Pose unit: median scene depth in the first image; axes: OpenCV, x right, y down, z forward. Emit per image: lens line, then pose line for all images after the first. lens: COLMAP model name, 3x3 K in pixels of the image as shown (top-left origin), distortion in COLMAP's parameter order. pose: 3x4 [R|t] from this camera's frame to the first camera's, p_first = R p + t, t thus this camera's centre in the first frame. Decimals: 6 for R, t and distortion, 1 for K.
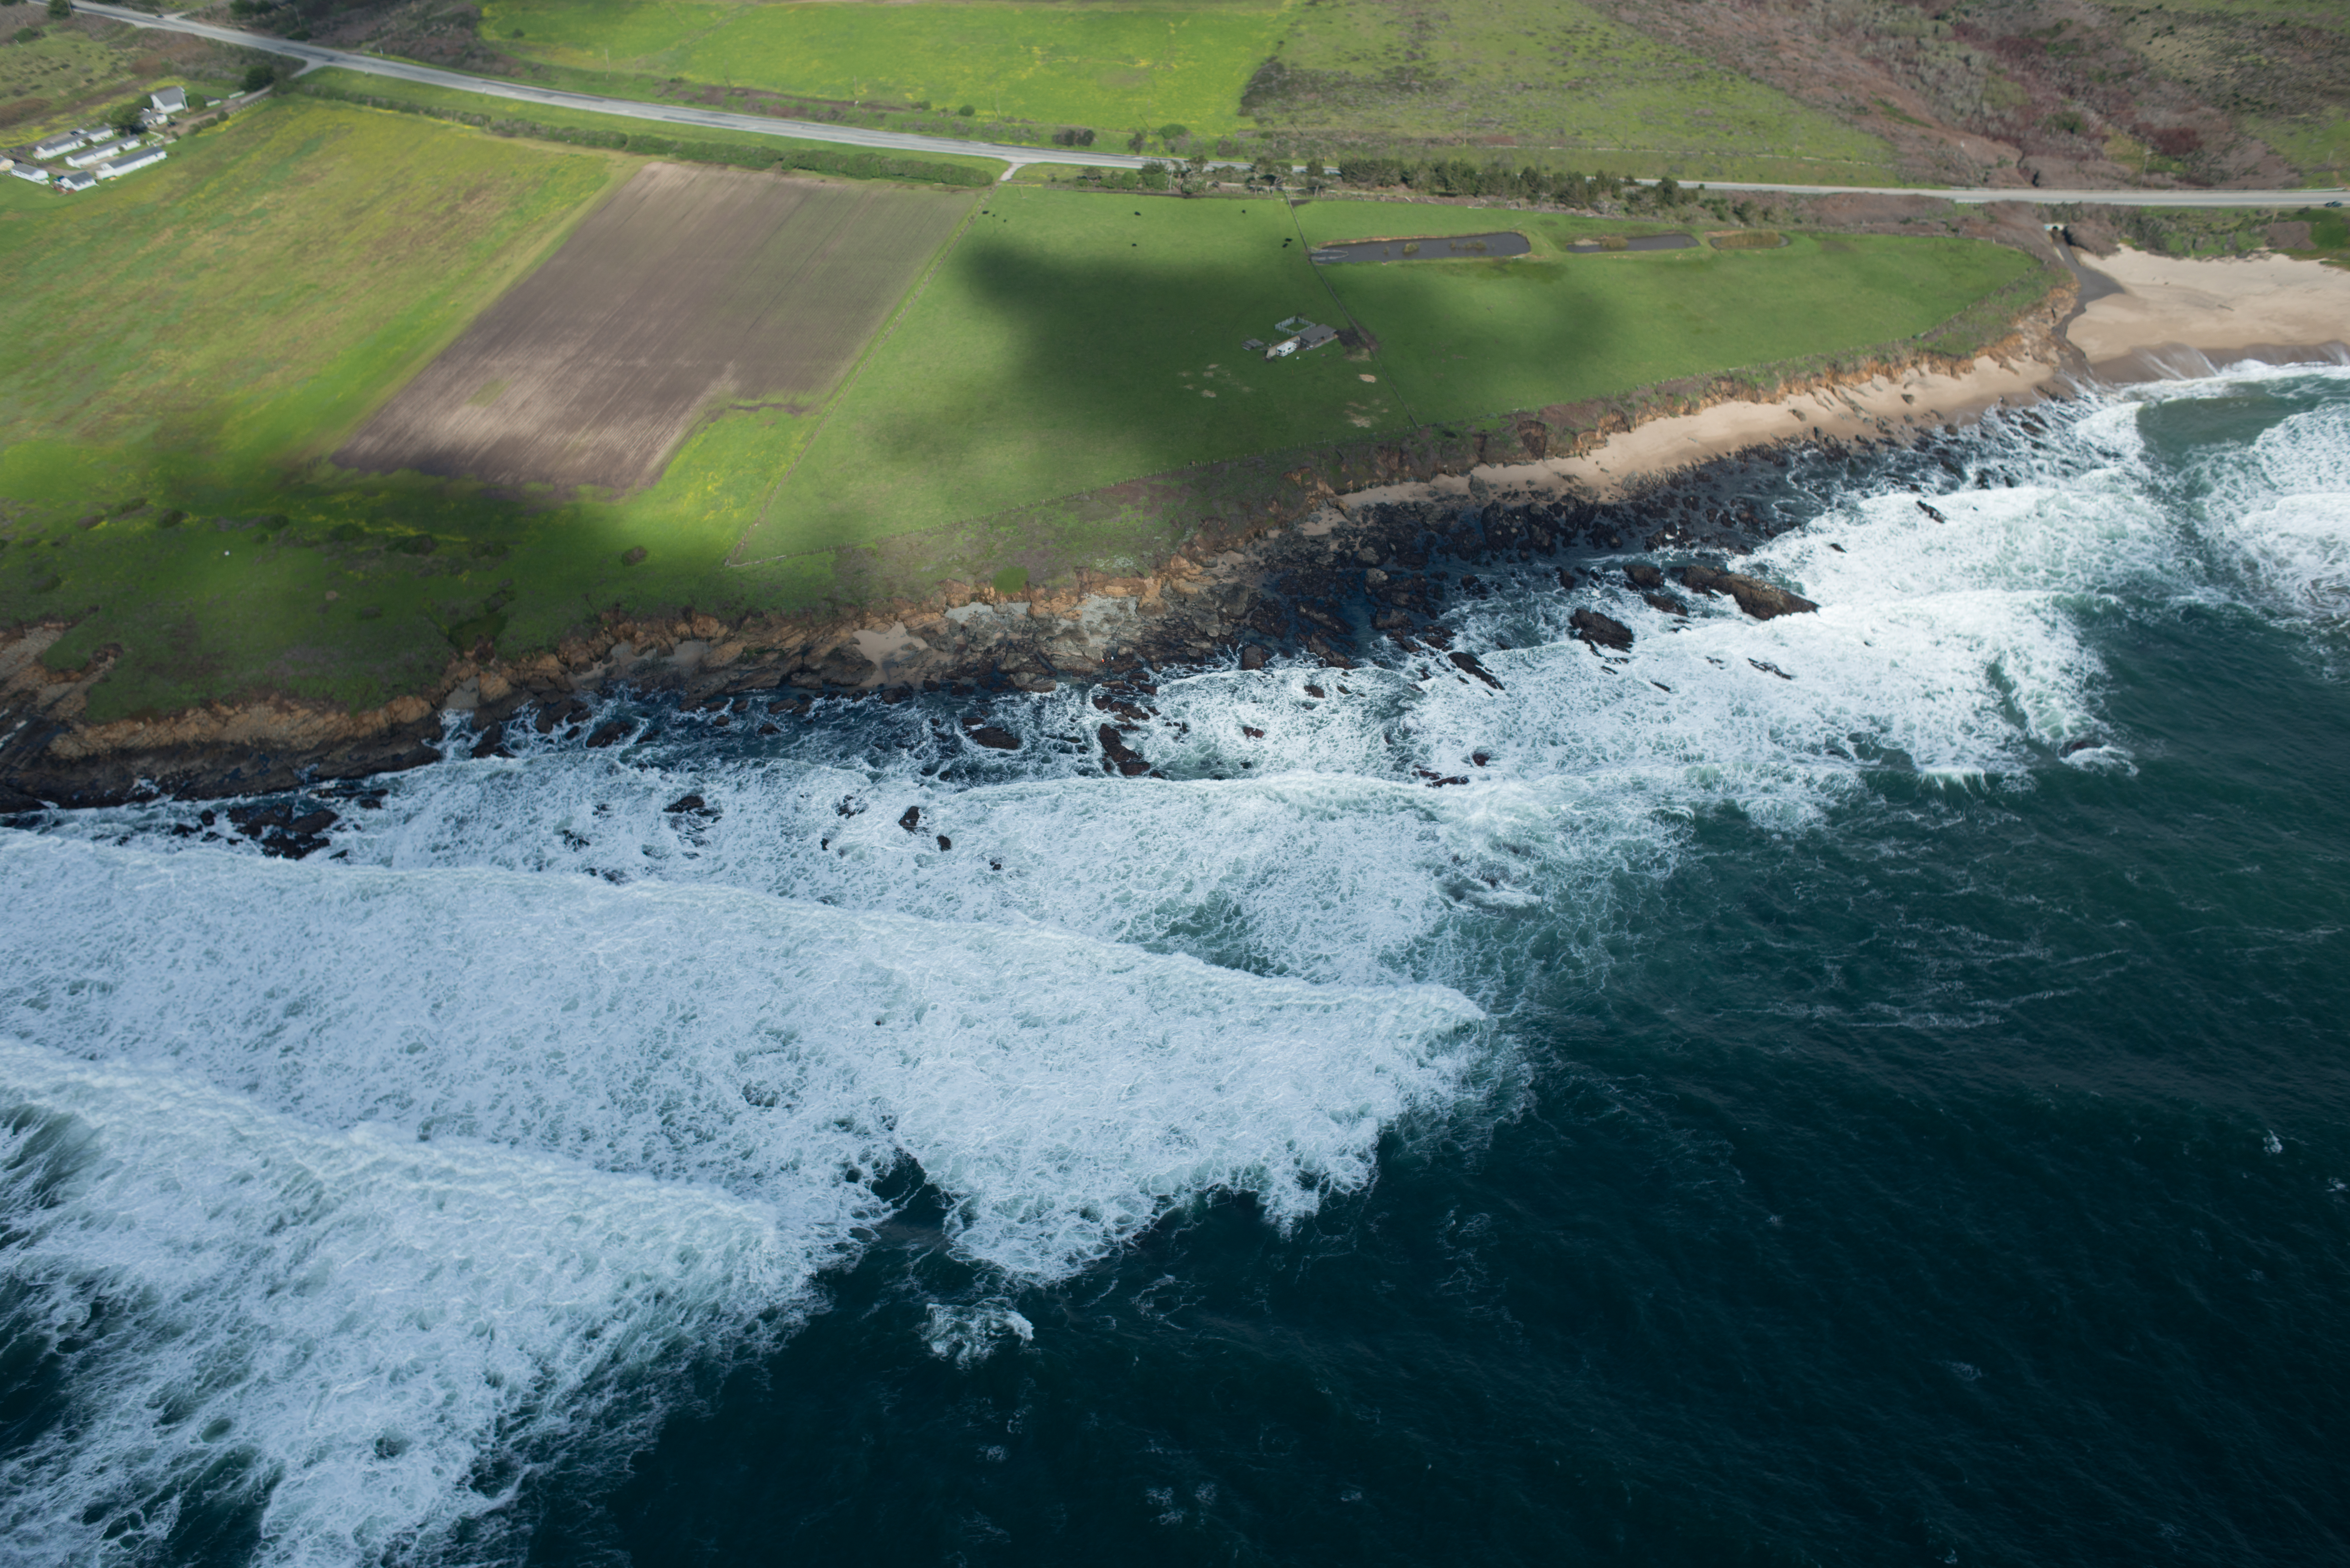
lens RADIAL K [[2349.8, 0, 1175.0], [0, 2349.8, 784.0], [0, 0, 1]] dist [-0.080986, 0.098188]
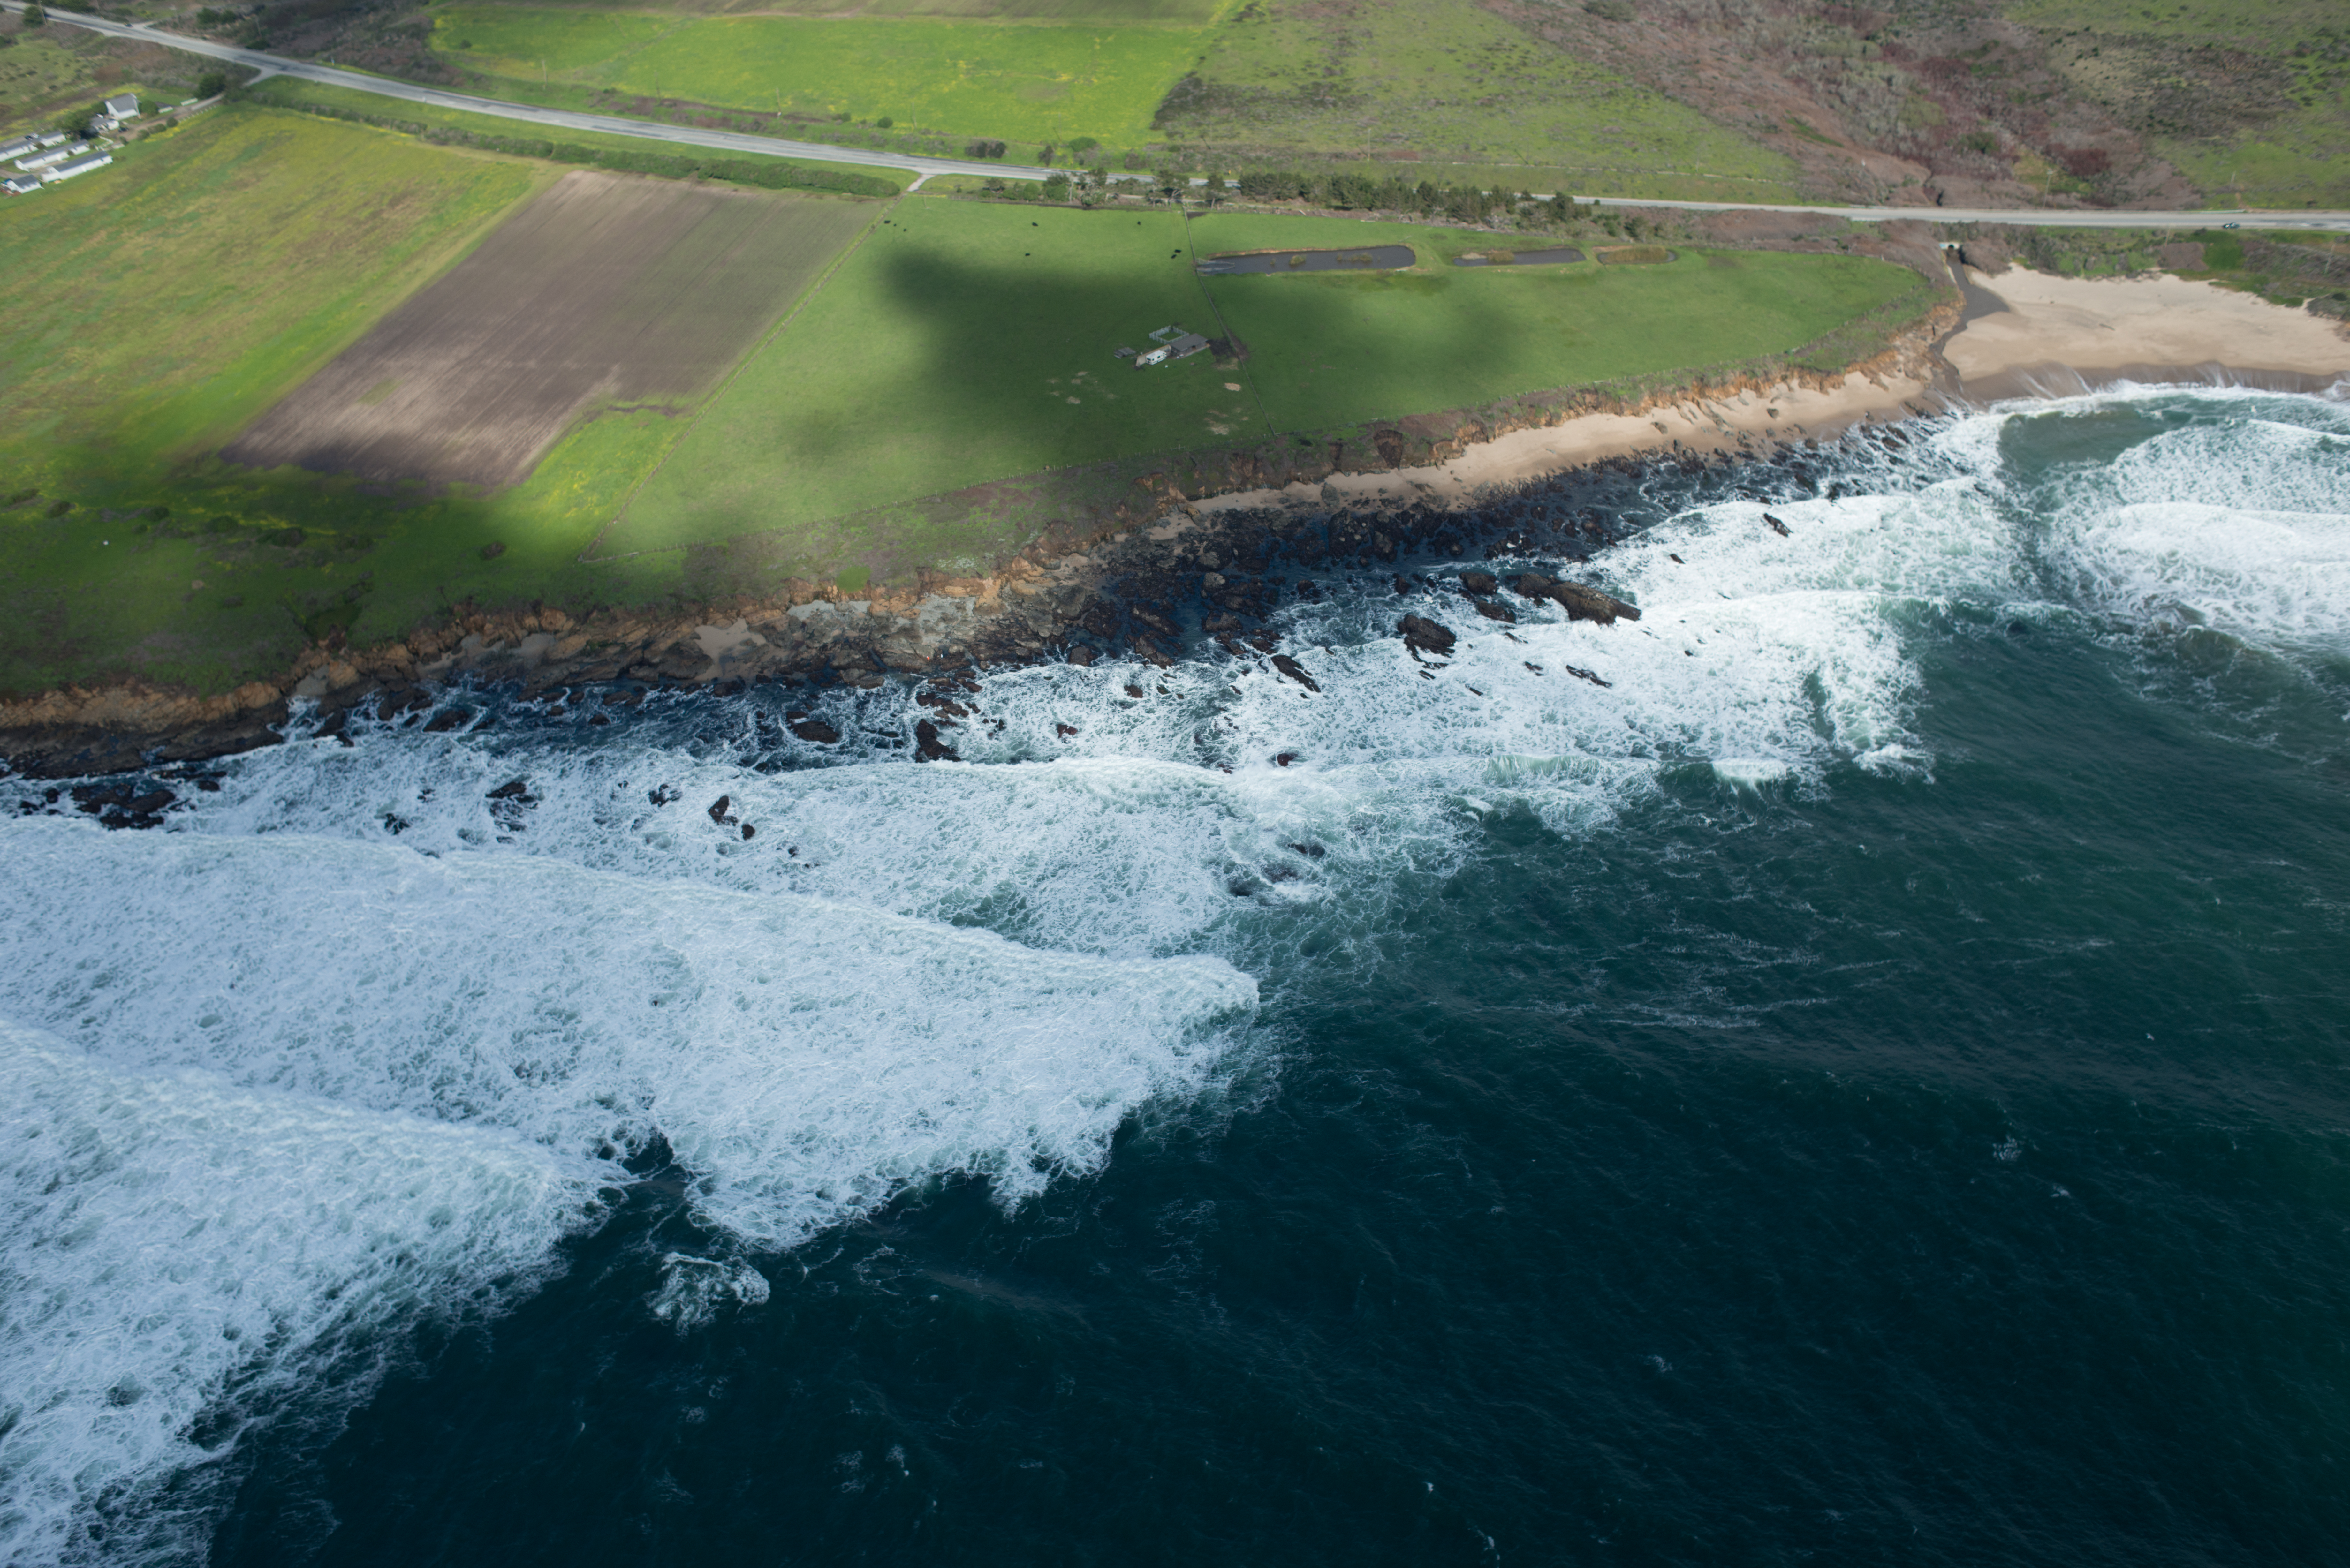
lens RADIAL K [[2349.8, 0, 1175.0], [0, 2349.8, 784.0], [0, 0, 1]] dist [-0.080986, 0.098188]
pose [[0.999395, 0.017076, -0.030285, 0.099318], [-0.017344, 0.999812, -0.008623, 0.008304], [0.030132, 0.009143, 0.999504, -0.012746]]
